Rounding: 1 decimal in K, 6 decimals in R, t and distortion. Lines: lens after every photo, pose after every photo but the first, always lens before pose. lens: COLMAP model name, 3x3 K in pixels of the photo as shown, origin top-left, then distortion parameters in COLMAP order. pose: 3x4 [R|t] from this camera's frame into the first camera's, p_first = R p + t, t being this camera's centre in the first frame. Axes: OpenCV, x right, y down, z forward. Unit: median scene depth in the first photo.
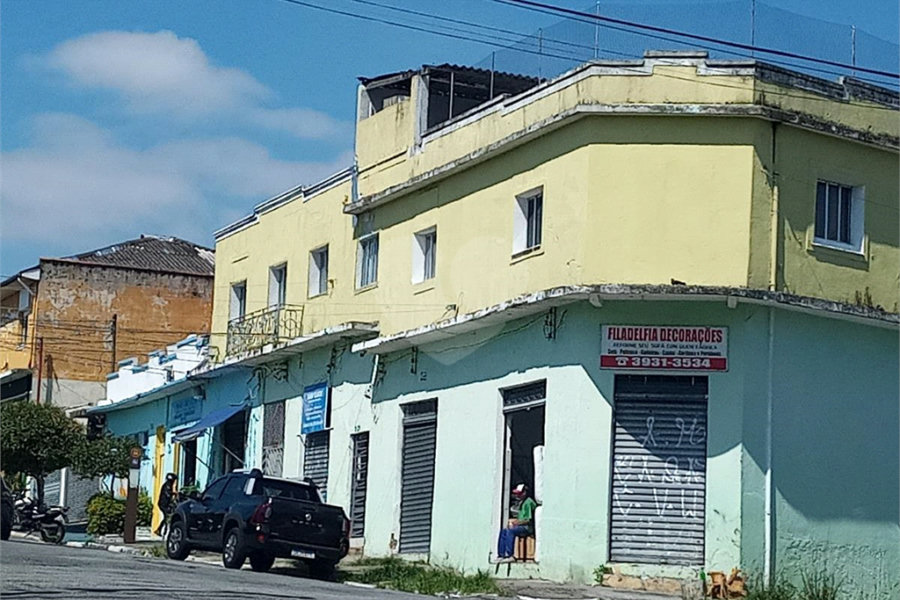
lens RADIAL K [[2235.8, 0, 450.0], [0, 2235.8, 300.0], [0, 0, 1]] dist [0.067821, 0.625715]
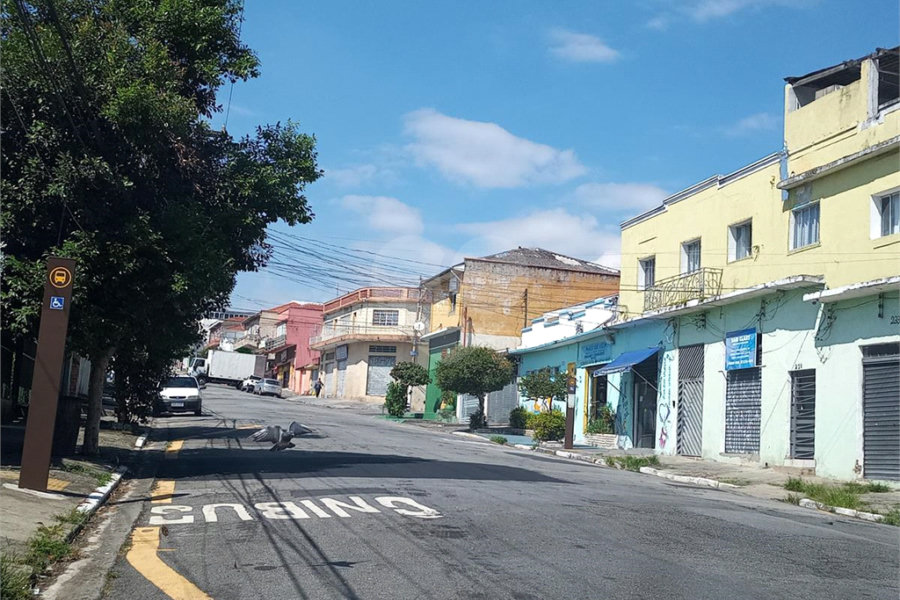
lens RADIAL K [[1060.2, 0, 448.7], [0, 1060.2, 295.0], [0, 0, 1]] dist [0.074182, -0.020629]
pose [[0.990151, 0.002095, -0.139988, -0.170591], [-0.003582, 0.999940, -0.010368, 0.030566], [0.139958, 0.010767, 0.990099, 0.482374]]
